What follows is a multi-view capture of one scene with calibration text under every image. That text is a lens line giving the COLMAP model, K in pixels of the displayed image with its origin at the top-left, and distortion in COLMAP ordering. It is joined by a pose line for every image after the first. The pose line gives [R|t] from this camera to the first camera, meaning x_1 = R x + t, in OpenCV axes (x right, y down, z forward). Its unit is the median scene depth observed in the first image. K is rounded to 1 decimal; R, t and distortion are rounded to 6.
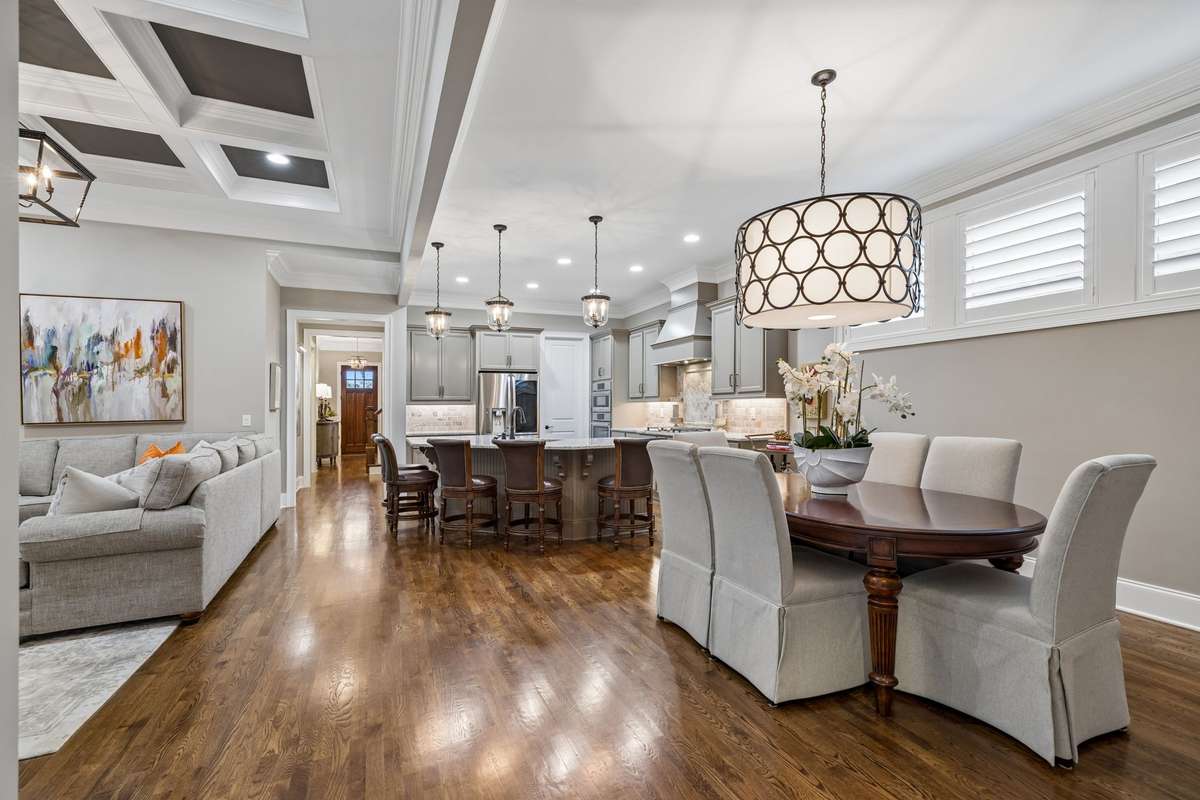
lens RADIAL K [[509.9, 0, 601.7], [0, 509.9, 395.2], [0, 0, 1]] dist [0.000946, 0.000084]
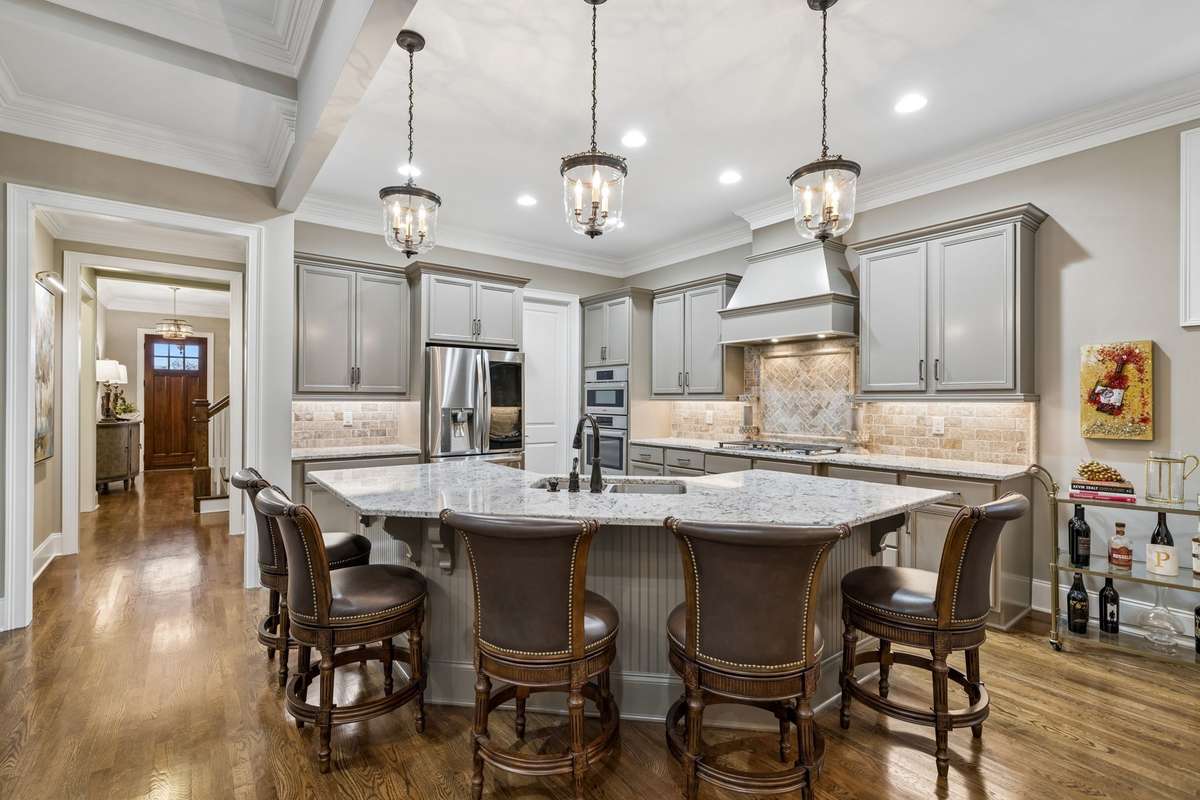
lens RADIAL K [[545.3, 0, 606.8], [0, 545.3, 395.6], [0, 0, 1]] dist [-0.004733, -0.000131]
pose [[0.972297, 0.016082, 0.233196, -0.178287], [-0.019662, 0.999722, 0.013037, -0.000107], [-0.232921, -0.017261, 0.972342, 0.339787]]
